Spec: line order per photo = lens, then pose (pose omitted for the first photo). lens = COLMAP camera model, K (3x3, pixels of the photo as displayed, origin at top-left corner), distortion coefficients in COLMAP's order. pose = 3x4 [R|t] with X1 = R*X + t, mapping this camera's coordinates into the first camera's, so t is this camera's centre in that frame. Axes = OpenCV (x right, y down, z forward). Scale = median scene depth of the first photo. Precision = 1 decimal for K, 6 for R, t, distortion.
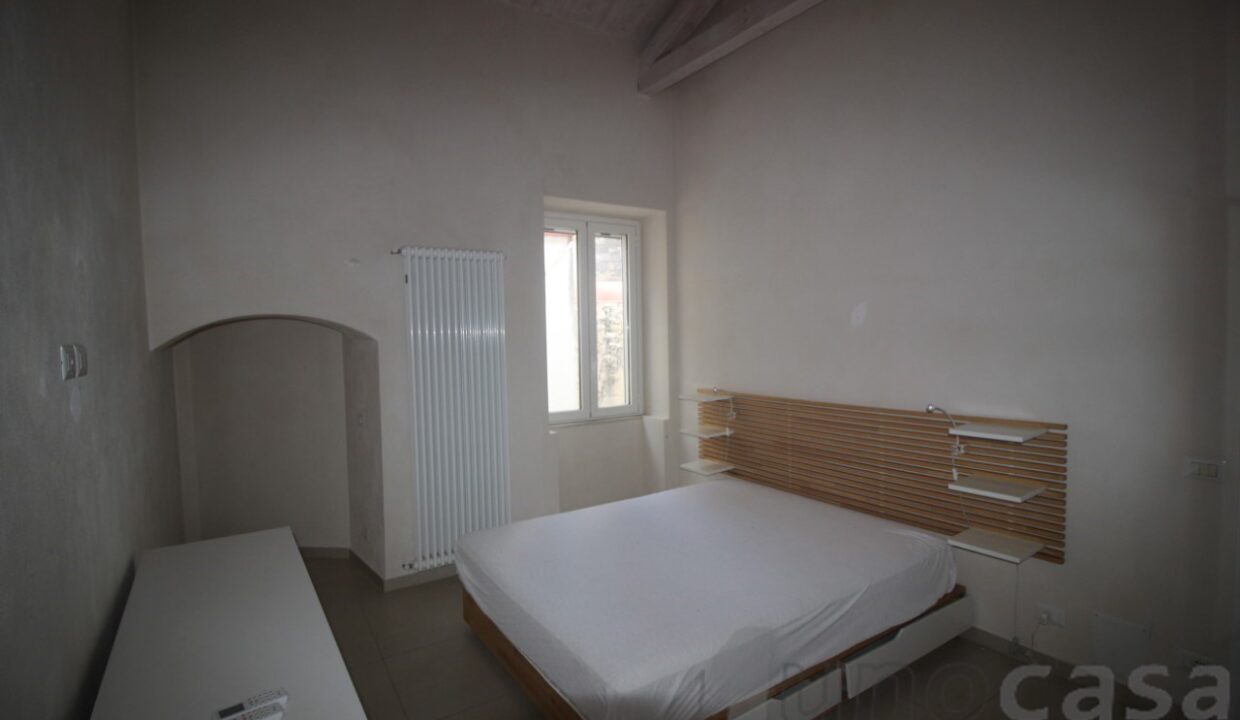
lens RADIAL K [[575.0, 0, 620.0], [0, 575.0, 360.0], [0, 0, 1]] dist [0.002340, -0.015597]
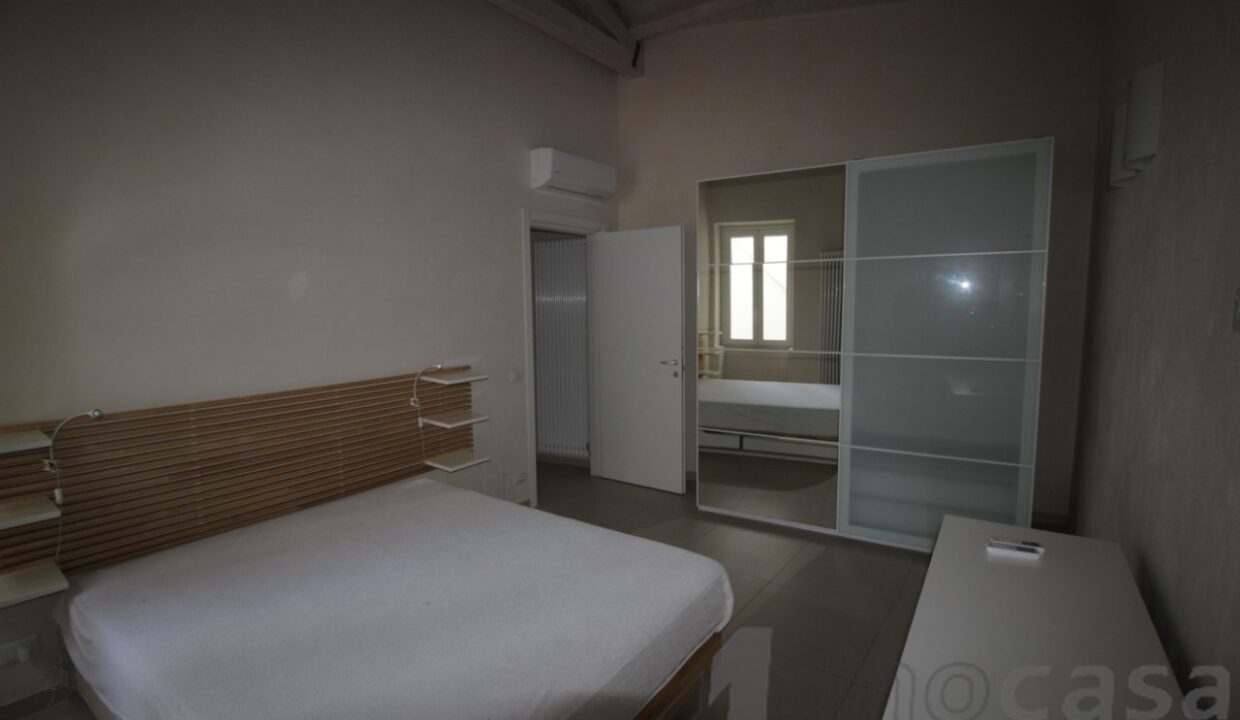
lens RADIAL K [[575.0, 0, 620.0], [0, 575.0, 360.0], [0, 0, 1]] dist [0.002340, -0.015597]
pose [[-0.382734, -0.072081, 0.921042, -1.379723], [0.057130, 0.993197, 0.101468, -0.068643], [-0.922090, 0.091455, -0.376013, 2.056605]]
